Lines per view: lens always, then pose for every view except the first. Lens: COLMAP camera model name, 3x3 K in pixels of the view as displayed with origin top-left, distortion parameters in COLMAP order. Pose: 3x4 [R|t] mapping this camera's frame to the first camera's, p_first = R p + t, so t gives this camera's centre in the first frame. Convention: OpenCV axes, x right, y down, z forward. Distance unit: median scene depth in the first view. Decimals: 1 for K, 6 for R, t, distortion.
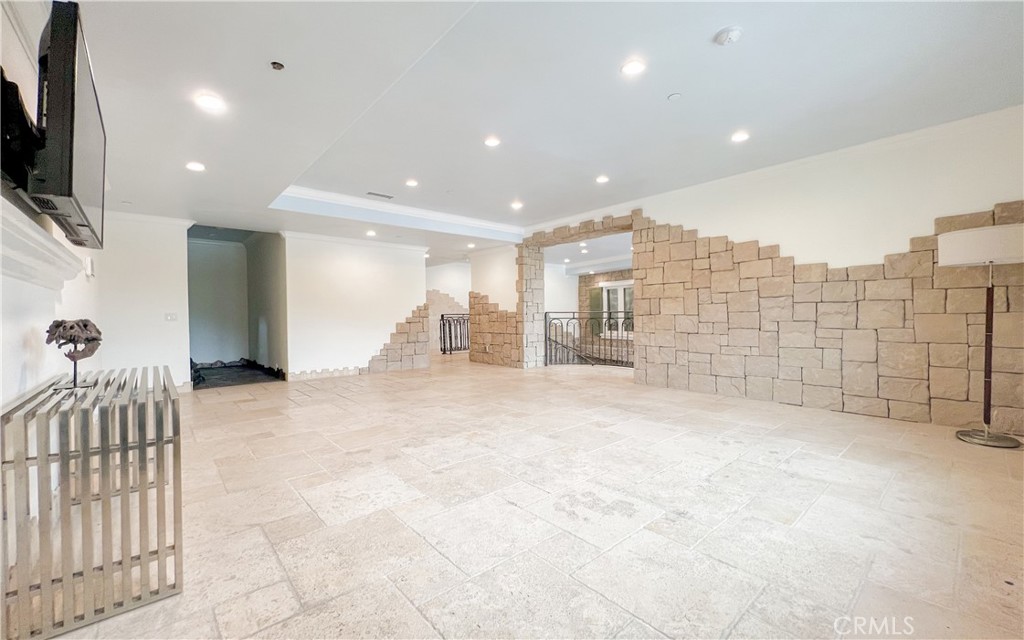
lens RADIAL K [[411.5, 0, 511.5], [0, 411.5, 325.5], [0, 0, 1]] dist [0.000105, 0.000012]
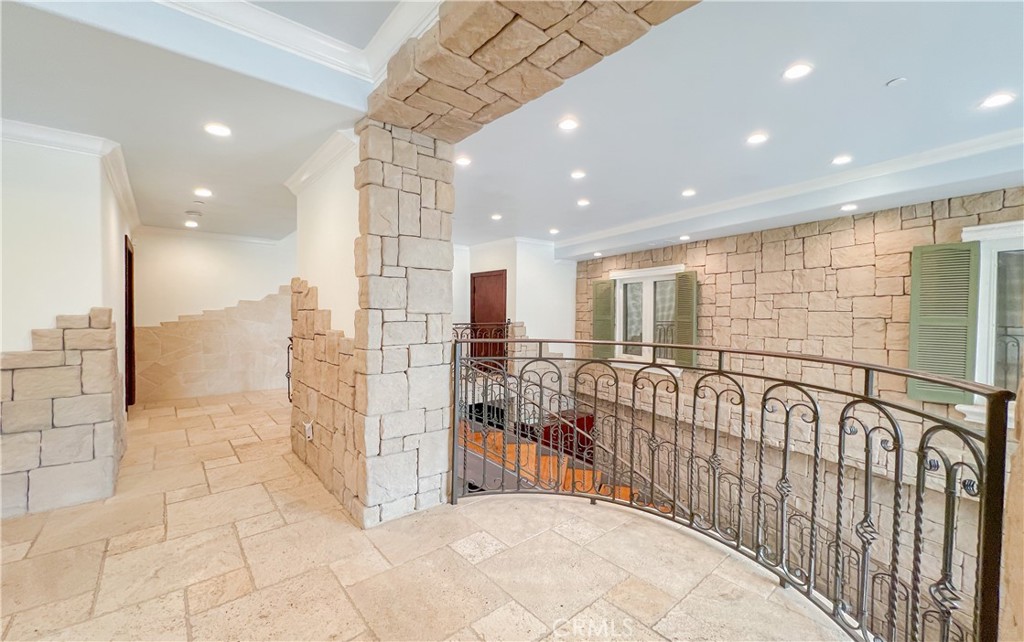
lens RADIAL K [[411.5, 0, 511.5], [0, 411.5, 326.5], [0, 0, 1]] dist [0.000105, 0.000012]
pose [[0.999804, 0.014560, -0.013447, 0.129397], [-0.014461, 0.999868, 0.007434, -0.044899], [0.013553, -0.007238, 0.999882, 0.653069]]
